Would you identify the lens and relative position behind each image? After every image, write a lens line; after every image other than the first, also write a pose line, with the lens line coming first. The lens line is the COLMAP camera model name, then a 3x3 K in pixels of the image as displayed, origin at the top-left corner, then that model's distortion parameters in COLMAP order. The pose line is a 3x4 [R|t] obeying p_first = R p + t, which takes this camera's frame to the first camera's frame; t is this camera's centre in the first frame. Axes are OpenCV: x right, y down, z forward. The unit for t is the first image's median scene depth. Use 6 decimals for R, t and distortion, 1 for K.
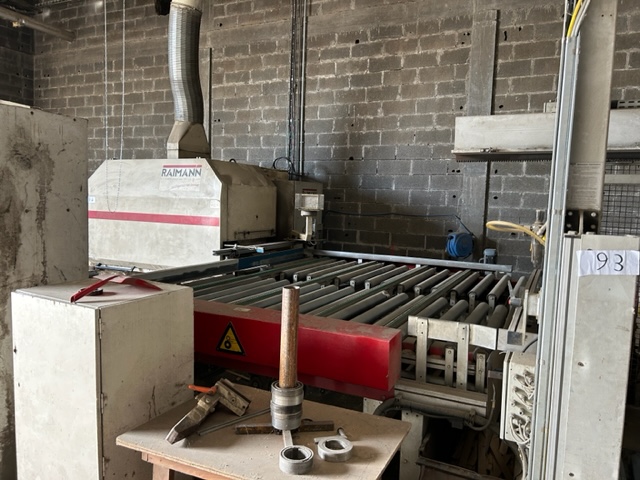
lens RADIAL K [[480.3, 0, 324.9], [0, 480.3, 238.6], [0, 0, 1]] dist [0.056376, -0.062630]
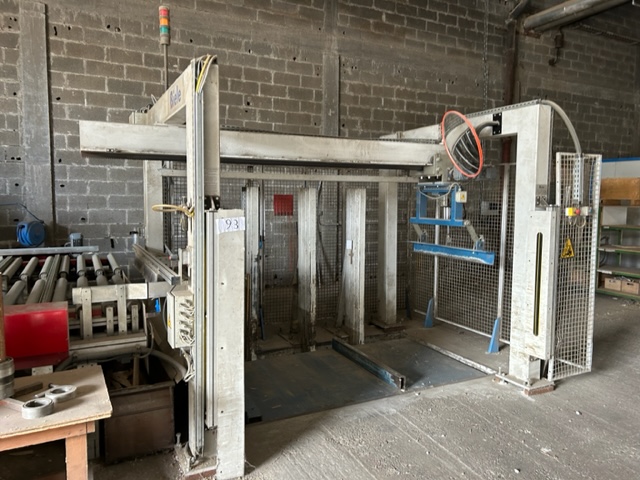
lens RADIAL K [[480.3, 0, 316.2], [0, 480.3, 236.7], [0, 0, 1]] dist [0.056376, -0.062630]
pose [[0.613830, -0.093616, 0.783868, -0.140165], [0.073492, 0.995408, 0.061329, 0.001586], [-0.786010, 0.019962, 0.617891, -0.079139]]
